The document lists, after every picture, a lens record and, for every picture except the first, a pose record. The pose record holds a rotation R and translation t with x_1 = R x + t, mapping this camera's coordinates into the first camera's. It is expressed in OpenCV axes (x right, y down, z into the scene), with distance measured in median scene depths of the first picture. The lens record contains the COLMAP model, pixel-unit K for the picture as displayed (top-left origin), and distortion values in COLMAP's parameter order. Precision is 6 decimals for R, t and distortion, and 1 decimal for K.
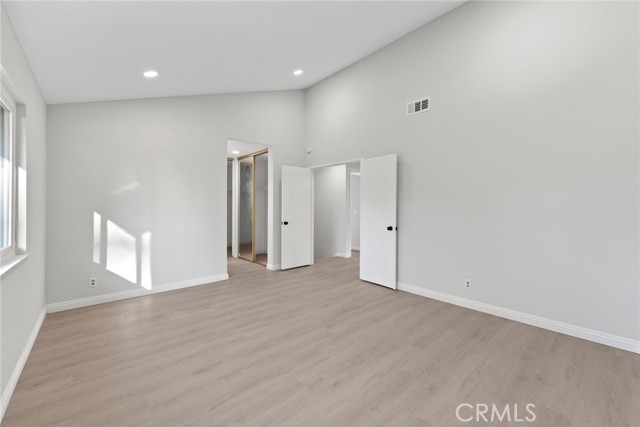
lens RADIAL K [[264.4, 0, 313.8], [0, 264.4, 206.6], [0, 0, 1]] dist [0.000728, -0.000040]
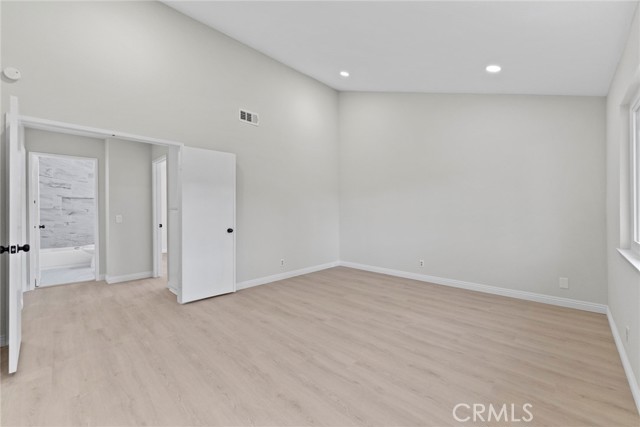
lens RADIAL K [[264.4, 0, 320.0], [0, 264.4, 210.1], [0, 0, 1]] dist [0.000728, -0.000040]
pose [[-0.107073, 0.001710, 0.994250, -0.979811], [0.001884, 0.999997, -0.001517, 0.015686], [-0.994249, 0.001711, -0.107076, 1.096209]]
